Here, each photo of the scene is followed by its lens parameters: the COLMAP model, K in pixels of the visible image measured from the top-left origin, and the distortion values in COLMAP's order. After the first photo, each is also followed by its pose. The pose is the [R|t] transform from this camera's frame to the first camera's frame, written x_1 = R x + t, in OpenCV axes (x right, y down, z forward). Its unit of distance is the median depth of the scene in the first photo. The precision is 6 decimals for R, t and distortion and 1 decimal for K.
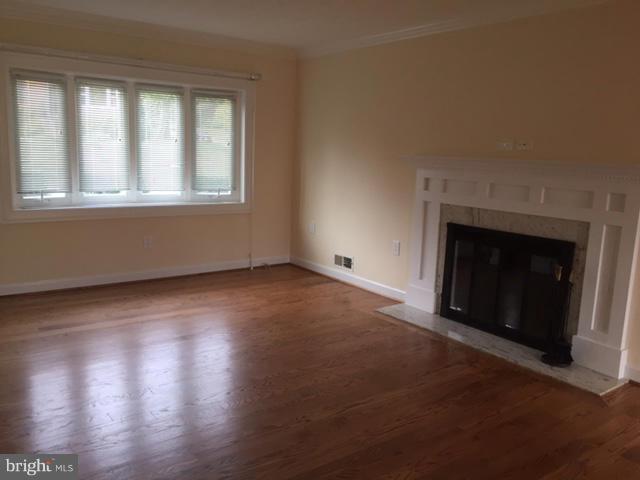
lens RADIAL K [[554.5, 0, 320.0], [0, 554.5, 240.0], [0, 0, 1]] dist [0.035788, -0.002928]
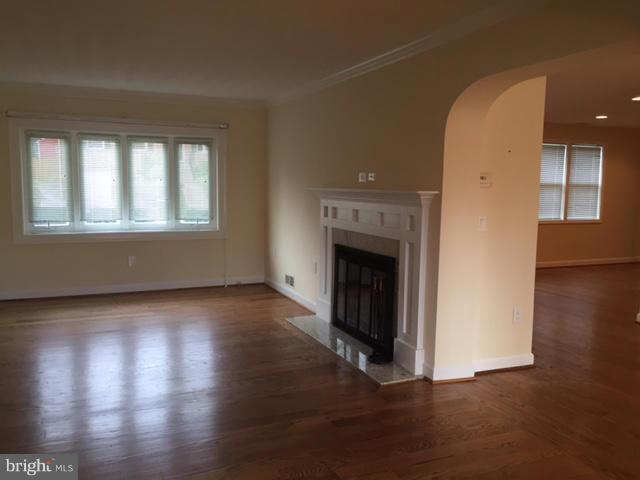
lens RADIAL K [[554.5, 0, 320.0], [0, 554.5, 240.0], [0, 0, 1]] dist [0.035788, -0.002928]
pose [[0.973984, 0.000999, -0.226615, 0.376608], [-0.016124, 0.997761, -0.064904, 0.029910], [0.226043, 0.066869, 0.971820, -0.114080]]
